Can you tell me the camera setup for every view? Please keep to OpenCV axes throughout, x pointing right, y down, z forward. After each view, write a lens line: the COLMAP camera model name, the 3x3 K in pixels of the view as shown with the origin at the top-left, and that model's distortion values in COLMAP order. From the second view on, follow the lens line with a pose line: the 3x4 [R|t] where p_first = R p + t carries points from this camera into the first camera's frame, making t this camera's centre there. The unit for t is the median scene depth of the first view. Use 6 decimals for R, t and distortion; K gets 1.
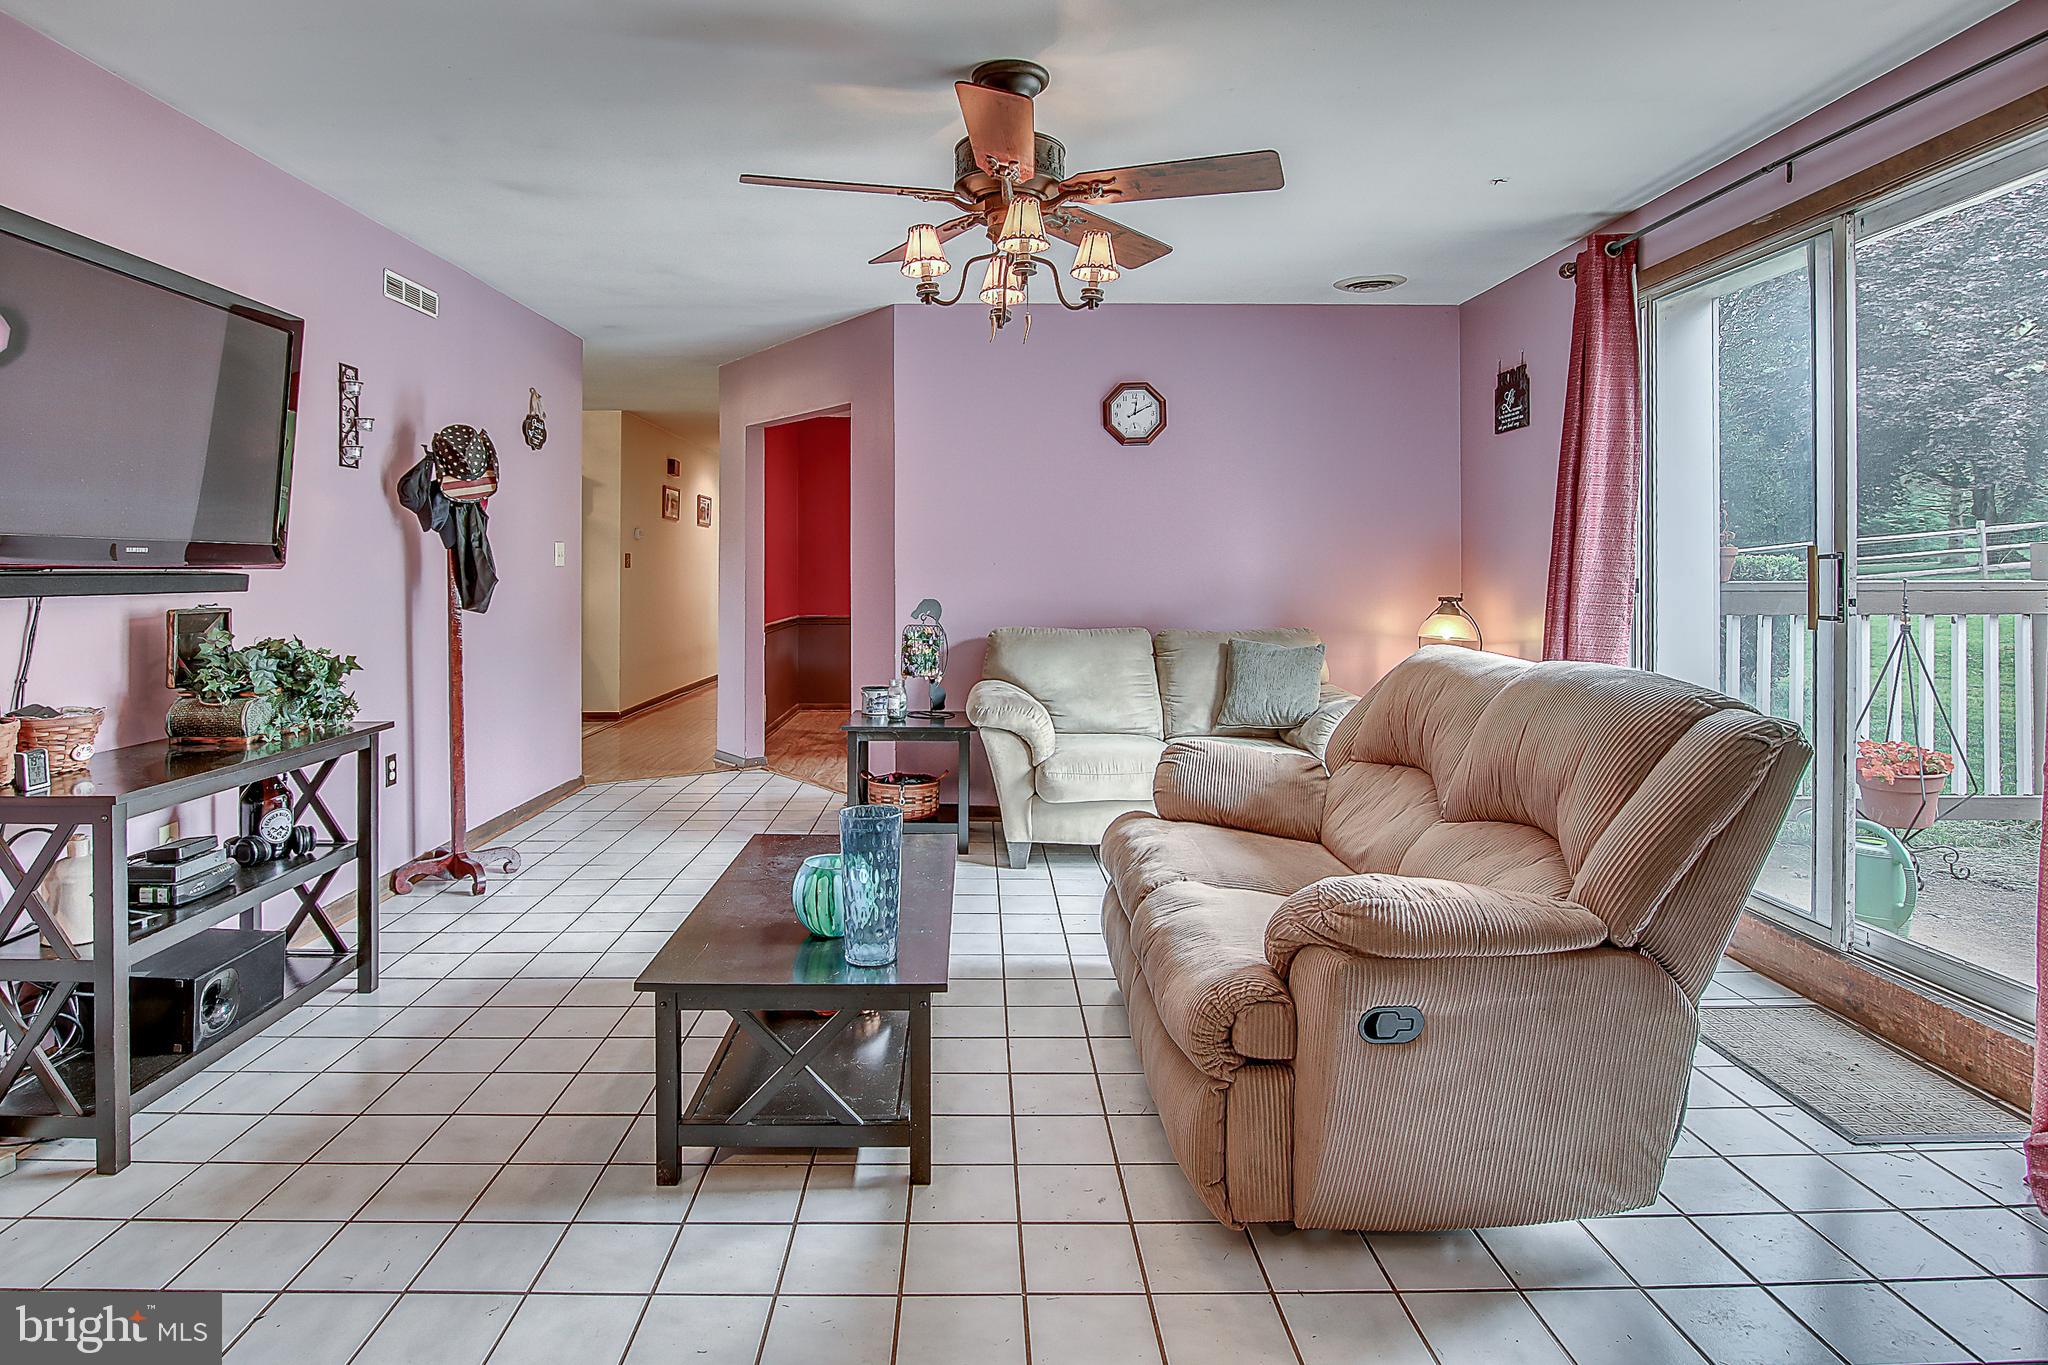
lens RADIAL K [[1078.9, 0, 1005.3], [0, 1078.9, 573.4], [0, 0, 1]] dist [-0.019019, 0.002749]
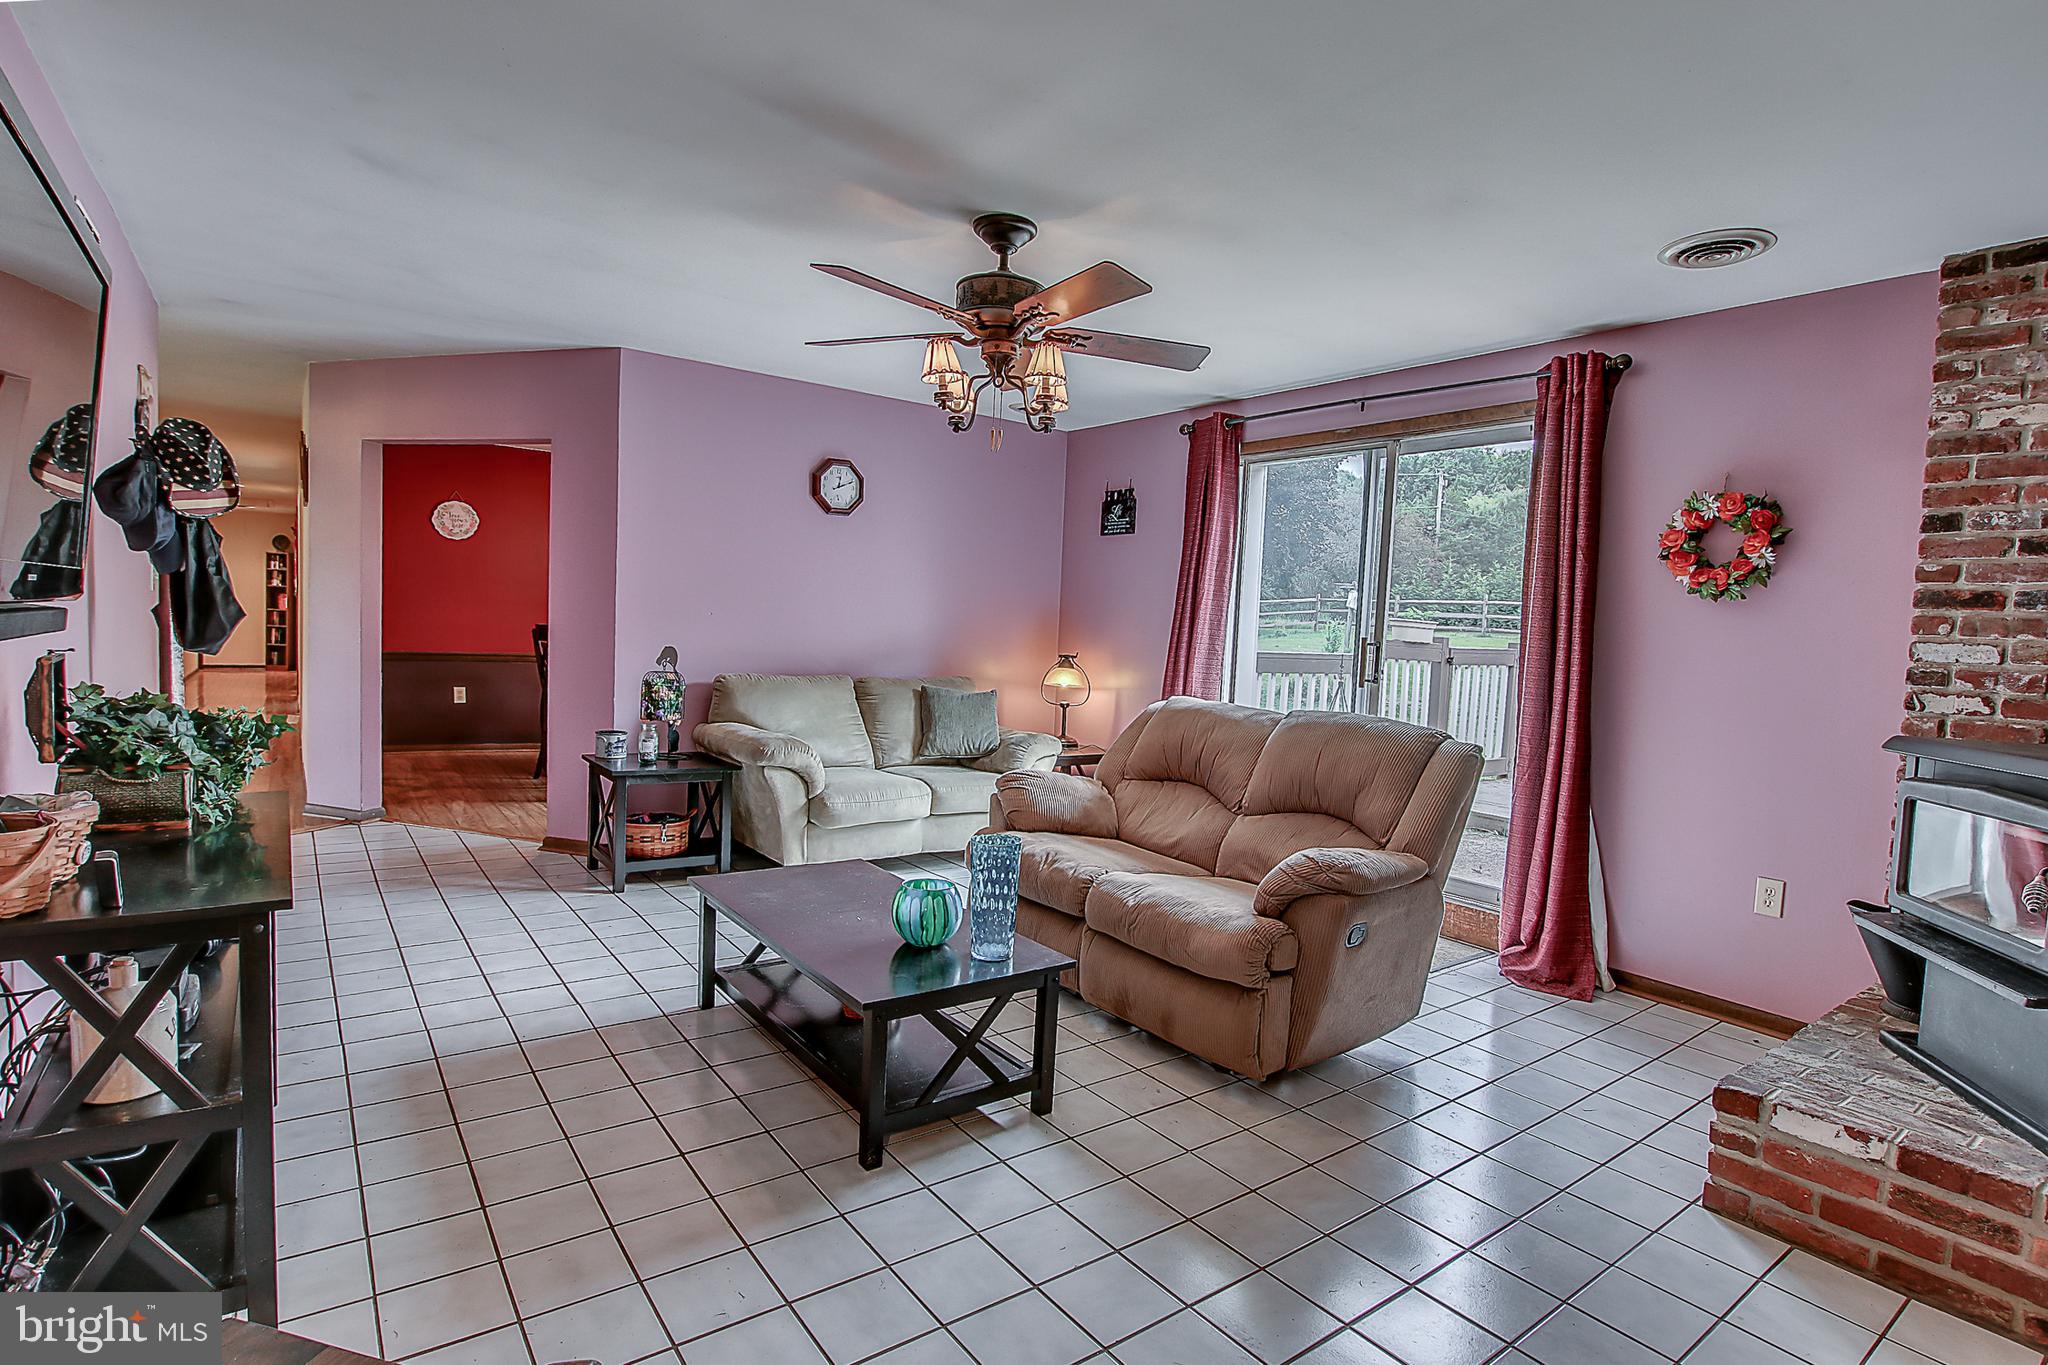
lens RADIAL K [[975.4, 0, 1020.1], [0, 975.4, 692.4], [0, 0, 1]] dist [-0.026808, 0.002679]
pose [[0.818428, 0.000371, 0.574609, -0.383570], [-0.047188, 0.996665, 0.066568, -0.011542], [-0.572669, -0.081595, 0.815716, 0.043576]]
